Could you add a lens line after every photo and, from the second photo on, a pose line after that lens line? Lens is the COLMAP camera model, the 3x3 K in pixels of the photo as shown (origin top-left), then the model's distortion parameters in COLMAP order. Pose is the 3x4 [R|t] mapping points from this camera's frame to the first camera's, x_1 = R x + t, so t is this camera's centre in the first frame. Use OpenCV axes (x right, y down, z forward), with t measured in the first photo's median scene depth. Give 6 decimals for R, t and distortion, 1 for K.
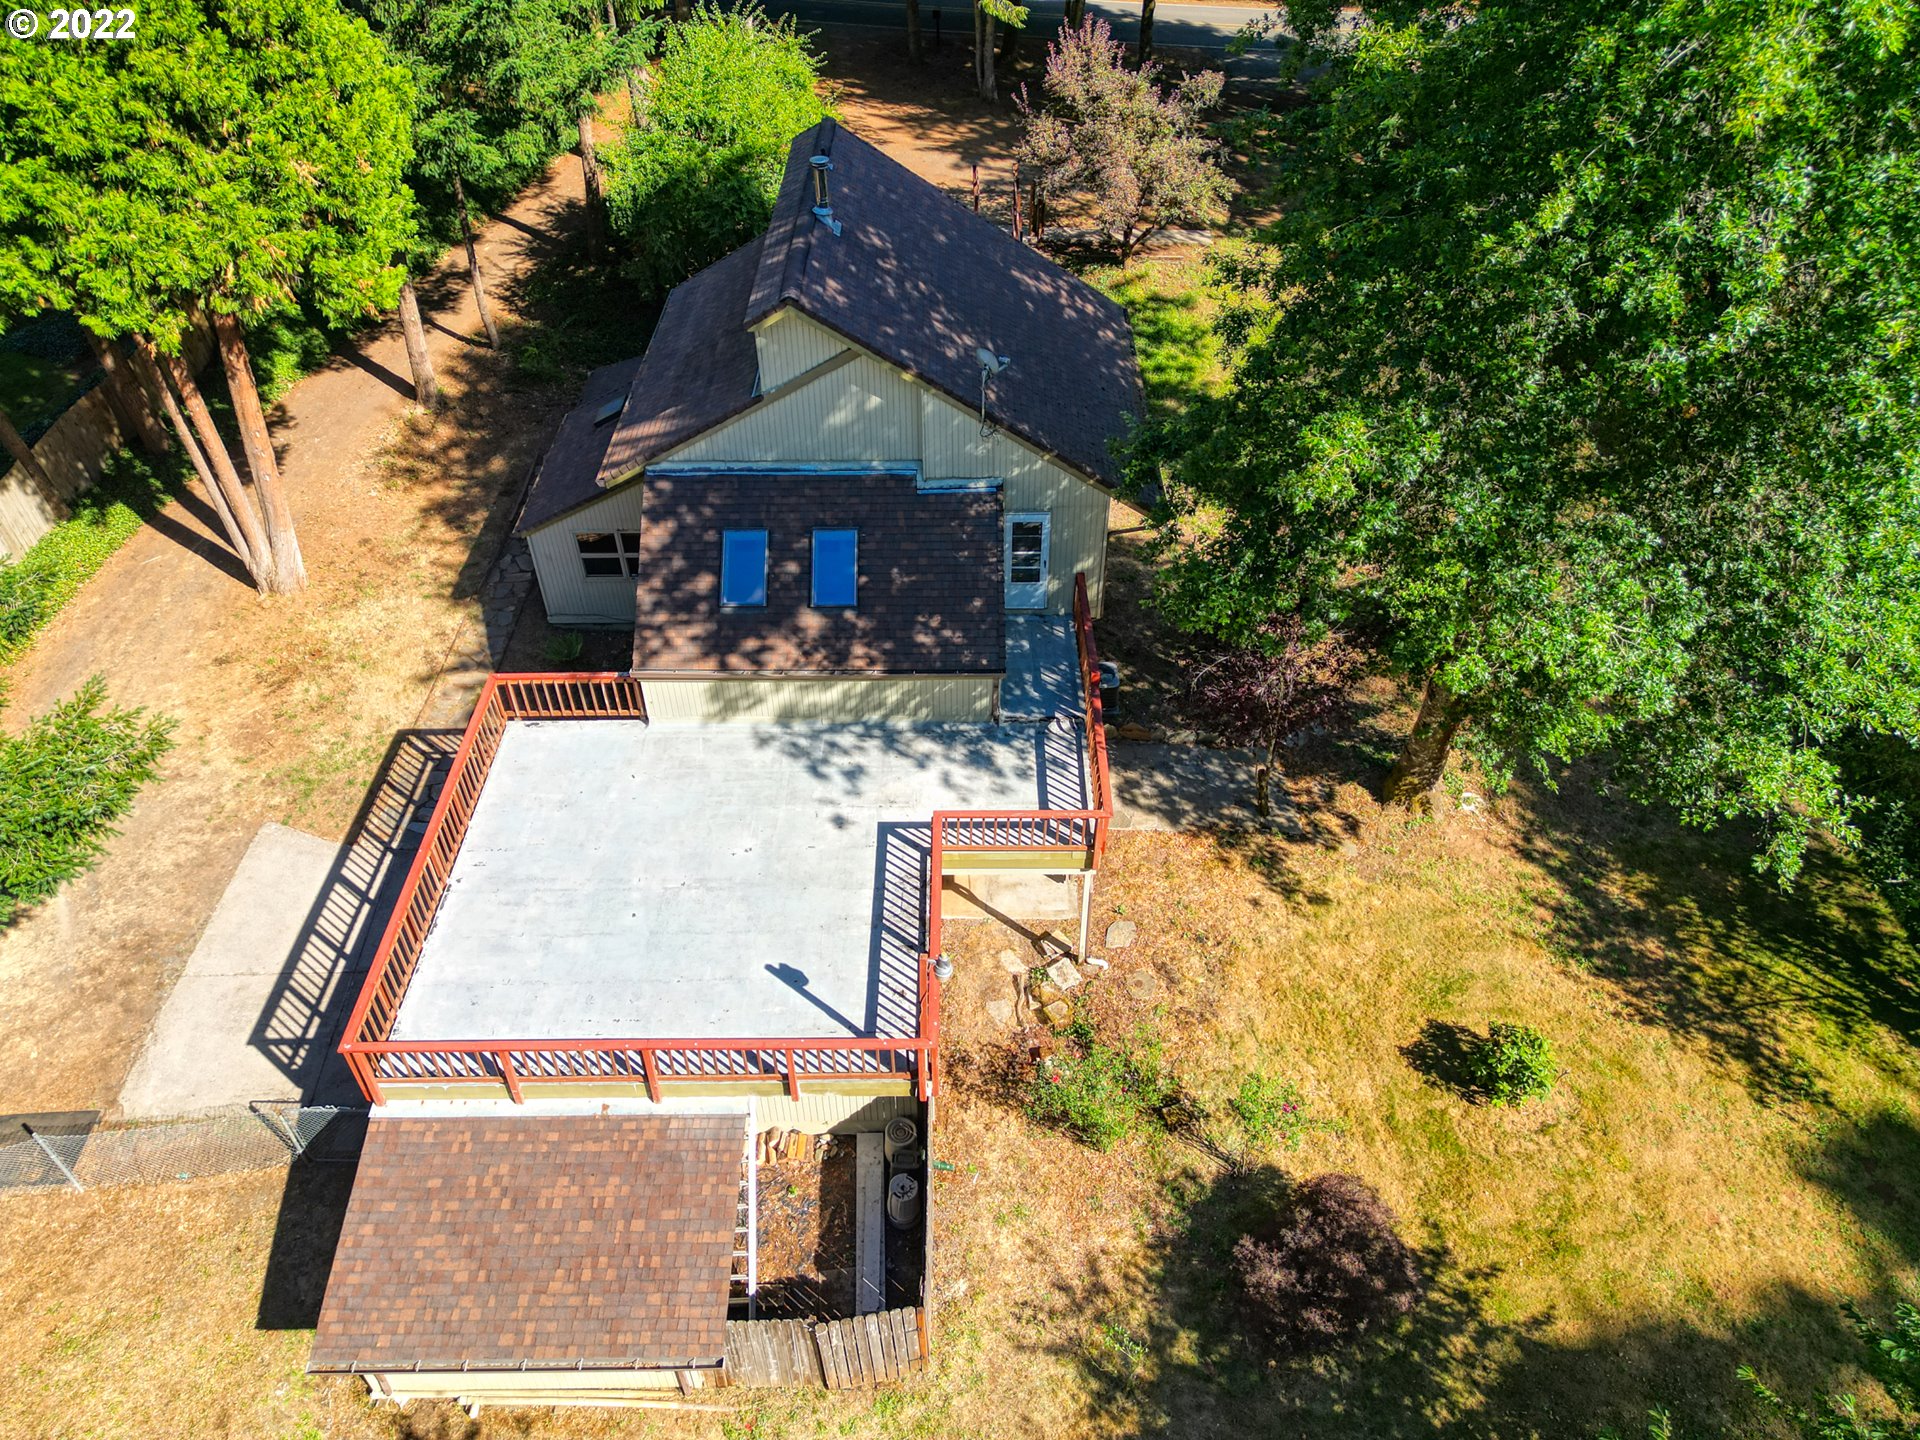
lens RADIAL K [[1355.3, 0, 960.0], [0, 1355.3, 720.0], [0, 0, 1]] dist [0.042653, -0.002672]
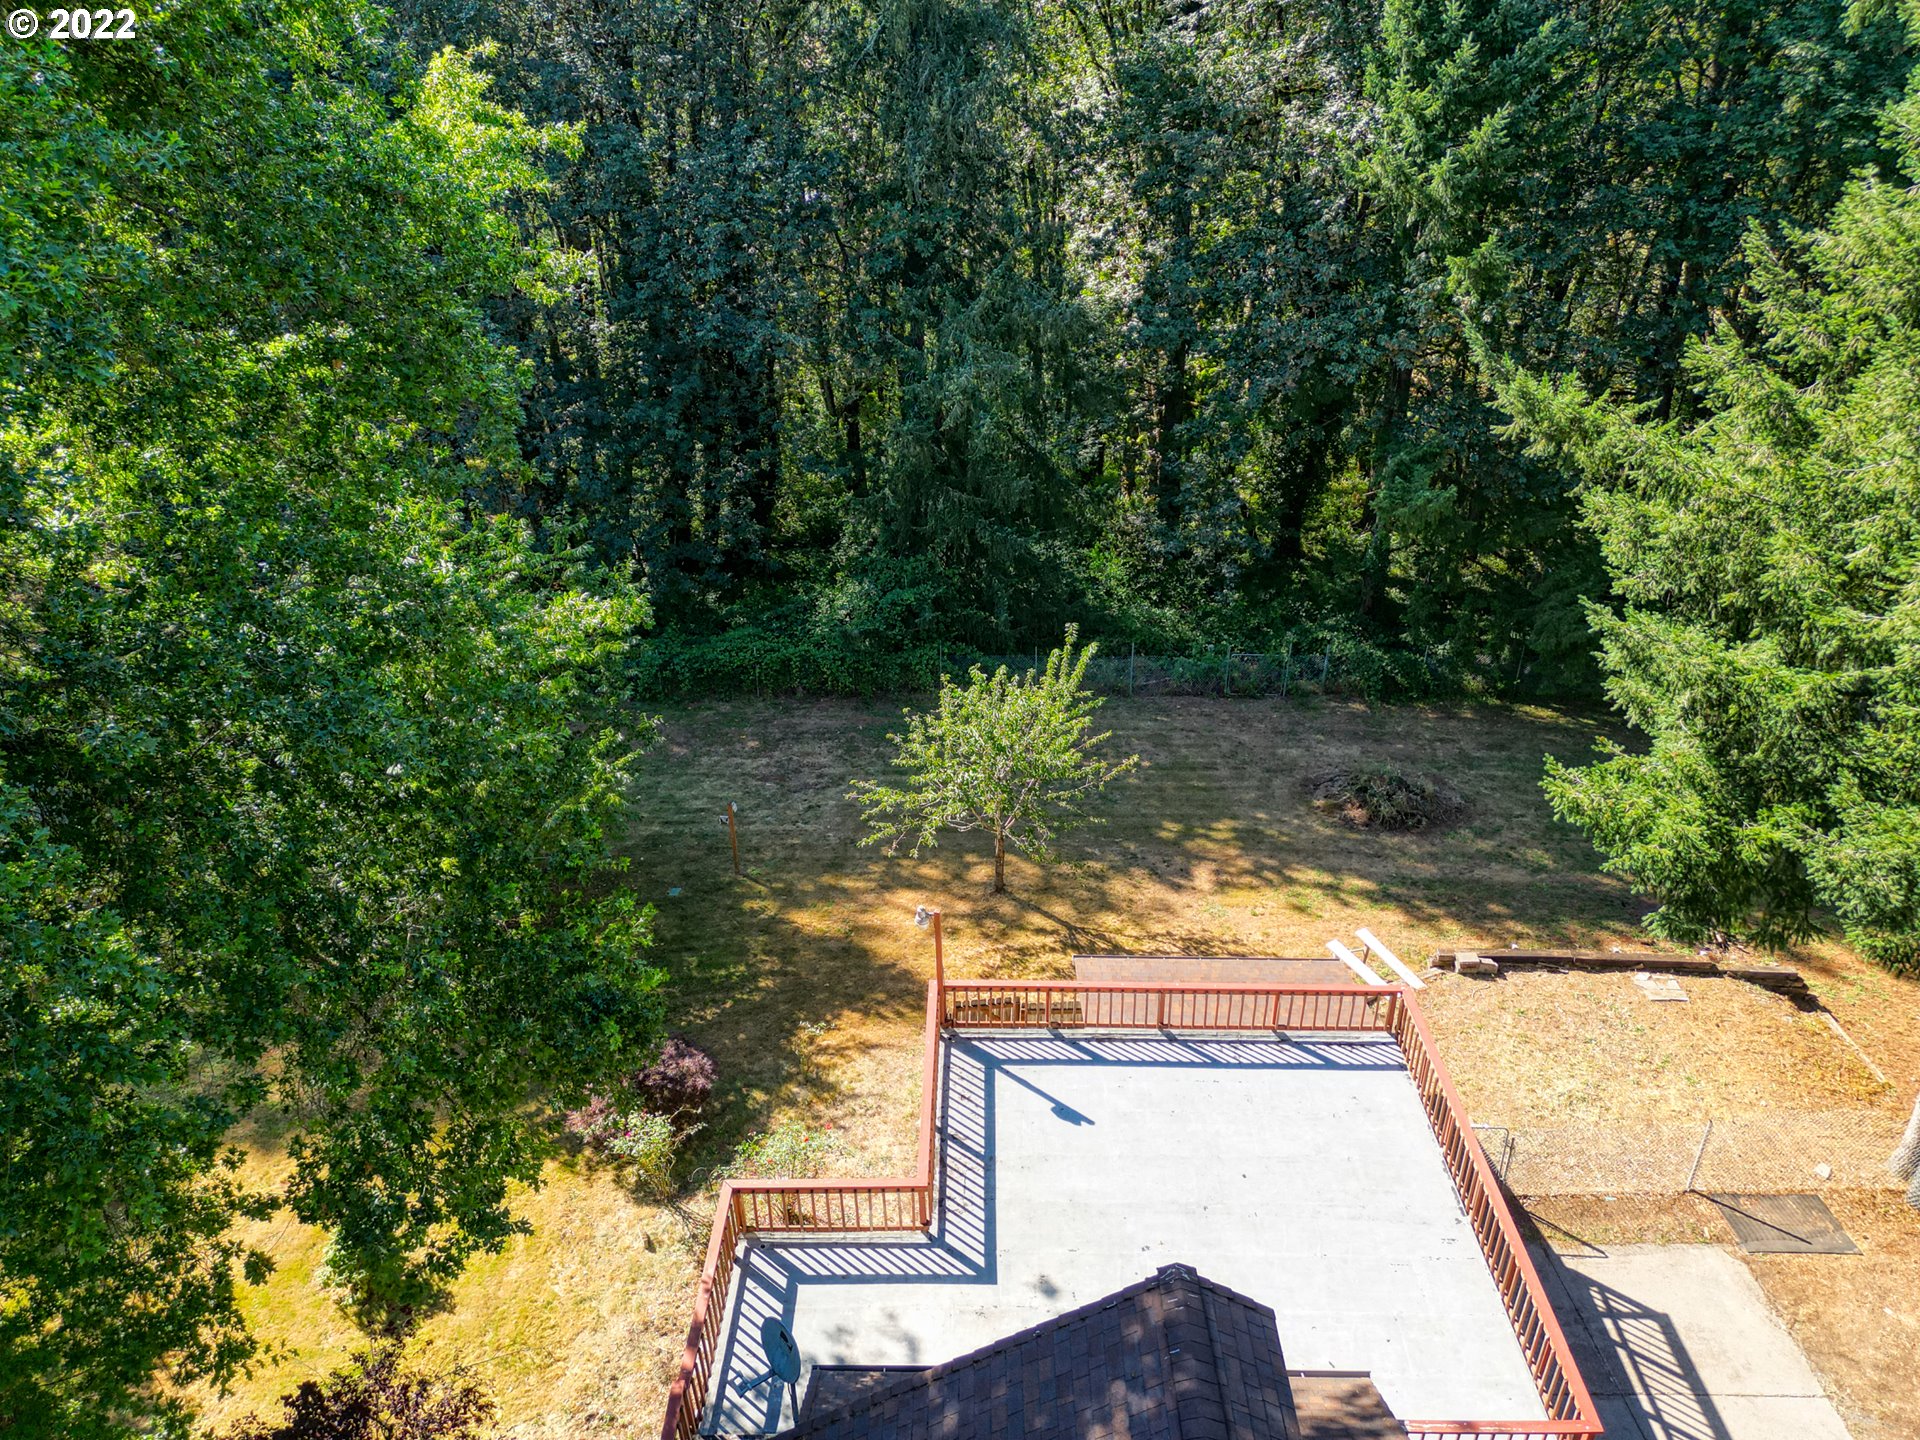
lens RADIAL K [[1355.3, 0, 960.0], [0, 1355.3, 720.0], [0, 0, 1]] dist [0.042653, -0.002672]
pose [[-0.999914, -0.005902, 0.011717, -0.045582], [0.009184, 0.322838, 0.946410, -0.803773], [-0.009368, 0.946436, -0.322756, 0.939292]]
